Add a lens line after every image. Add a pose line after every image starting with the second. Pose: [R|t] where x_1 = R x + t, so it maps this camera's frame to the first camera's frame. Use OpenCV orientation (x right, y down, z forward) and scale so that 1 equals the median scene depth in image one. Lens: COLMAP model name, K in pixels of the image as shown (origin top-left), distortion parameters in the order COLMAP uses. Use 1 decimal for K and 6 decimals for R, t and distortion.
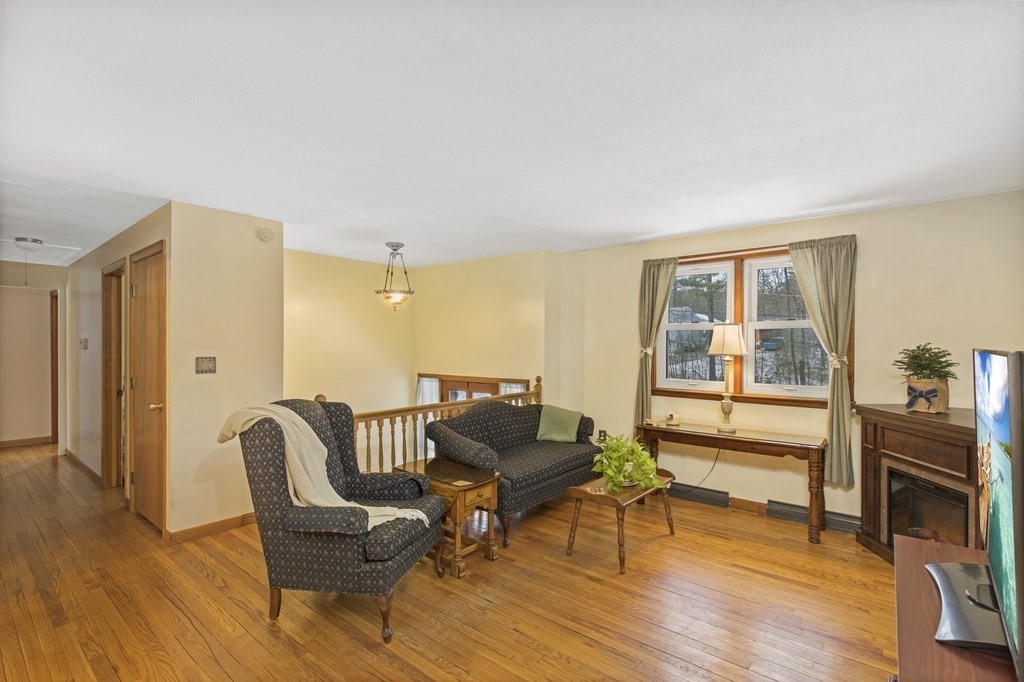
lens RADIAL K [[488.1, 0, 513.7], [0, 488.1, 343.5], [0, 0, 1]] dist [-0.000859, -0.000122]
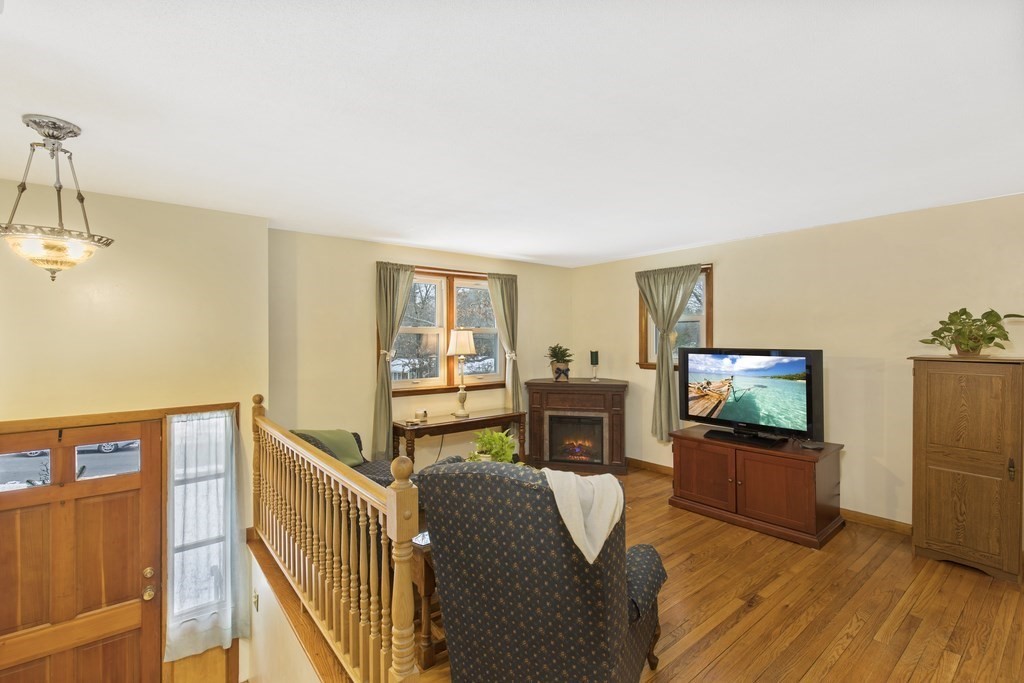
lens RADIAL K [[461.6, 0, 513.0], [0, 461.6, 335.6], [0, 0, 1]] dist [0.003225, -0.000901]
pose [[0.183683, 0.001315, 0.982985, -0.687886], [0.001295, 0.999998, -0.001580, -0.022673], [-0.982985, 0.001563, 0.183681, 0.652604]]
